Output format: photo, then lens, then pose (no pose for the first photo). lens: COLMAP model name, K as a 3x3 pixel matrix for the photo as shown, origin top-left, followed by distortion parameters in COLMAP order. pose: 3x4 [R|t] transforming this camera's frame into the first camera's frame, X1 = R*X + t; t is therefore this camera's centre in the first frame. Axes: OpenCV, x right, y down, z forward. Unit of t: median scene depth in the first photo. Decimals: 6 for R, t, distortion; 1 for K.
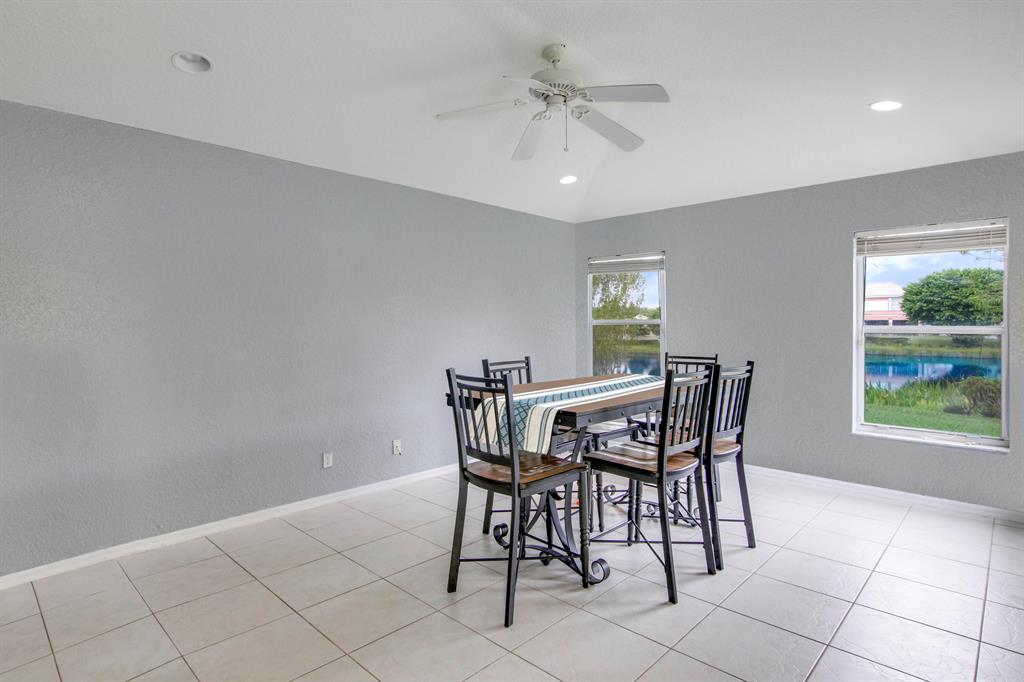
lens RADIAL K [[532.9, 0, 519.6], [0, 532.9, 332.5], [0, 0, 1]] dist [-0.014724, -0.000726]
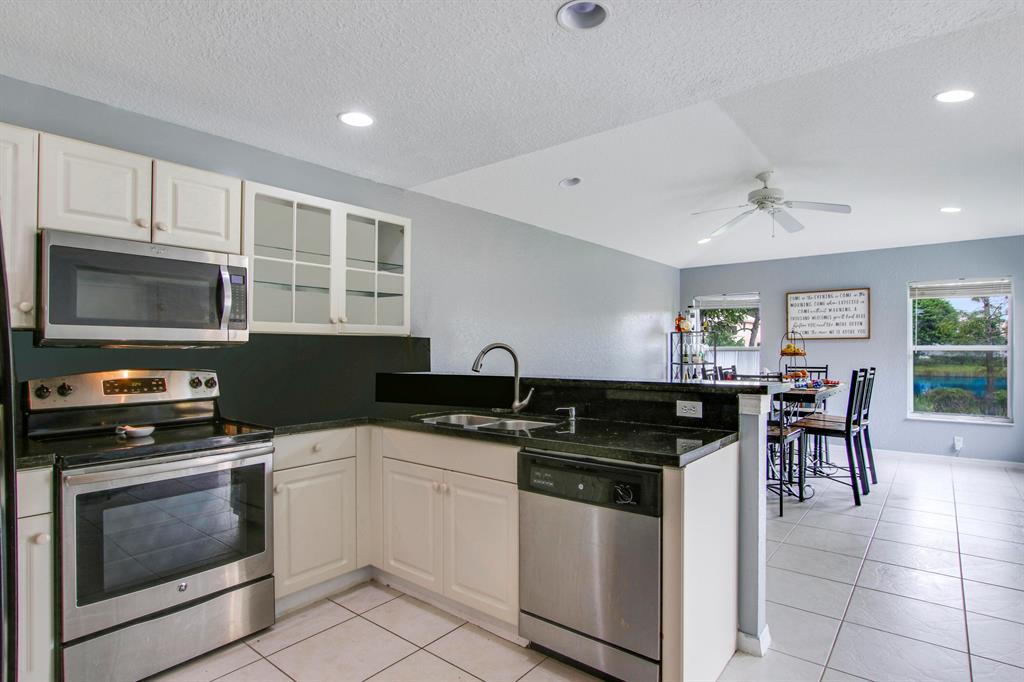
lens RADIAL K [[532.9, 0, 519.1], [0, 532.9, 348.5], [0, 0, 1]] dist [-0.014724, -0.000726]
pose [[0.996841, -0.001029, 0.079418, -0.726342], [0.002385, 0.999853, -0.016989, 0.021194], [-0.079389, 0.017125, 0.996697, -0.484164]]
